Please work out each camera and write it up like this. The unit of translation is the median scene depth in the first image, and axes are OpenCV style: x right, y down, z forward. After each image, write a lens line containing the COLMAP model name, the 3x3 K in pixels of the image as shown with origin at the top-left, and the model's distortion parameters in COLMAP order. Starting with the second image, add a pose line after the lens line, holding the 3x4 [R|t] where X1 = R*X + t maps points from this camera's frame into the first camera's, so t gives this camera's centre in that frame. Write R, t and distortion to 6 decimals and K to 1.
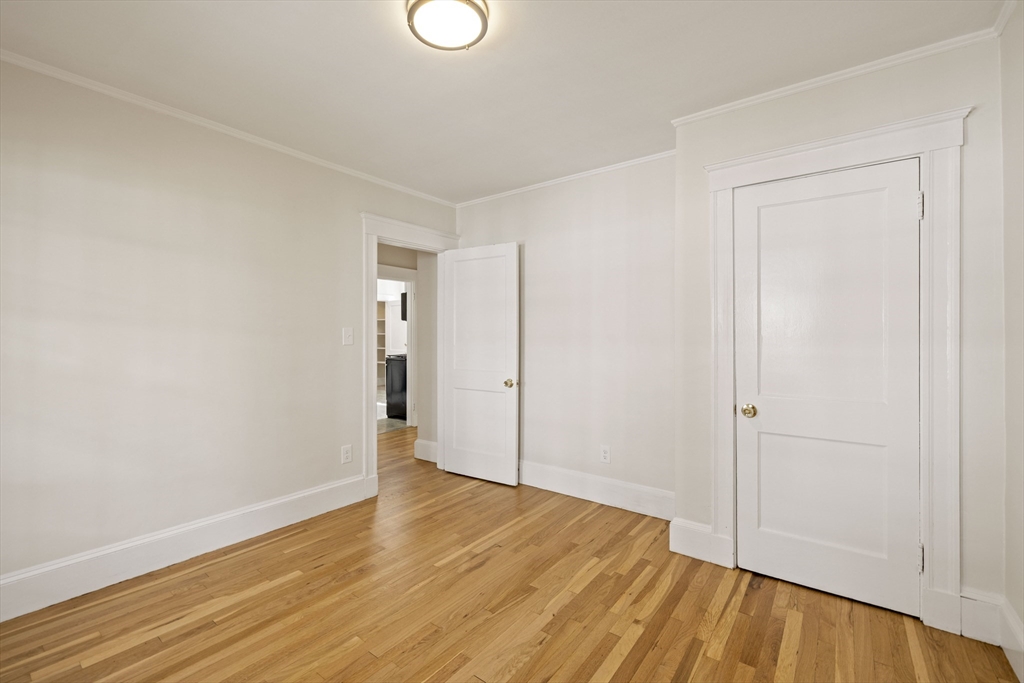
lens RADIAL K [[438.3, 0, 507.5], [0, 438.3, 328.6], [0, 0, 1]] dist [-0.000767, -0.000081]
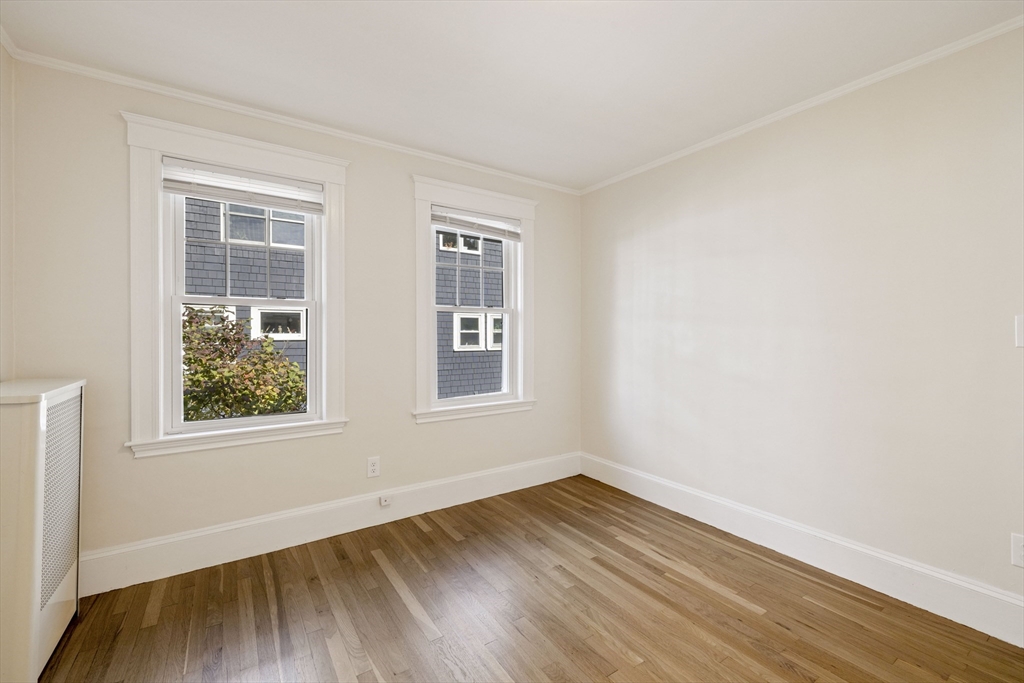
lens RADIAL K [[438.3, 0, 507.5], [0, 438.3, 328.6], [0, 0, 1]] dist [-0.000767, -0.000081]
pose [[-0.317244, -0.004644, -0.948333, 0.530647], [0.014040, 0.999855, -0.009593, 0.012710], [0.948240, -0.016358, -0.317133, 0.888930]]
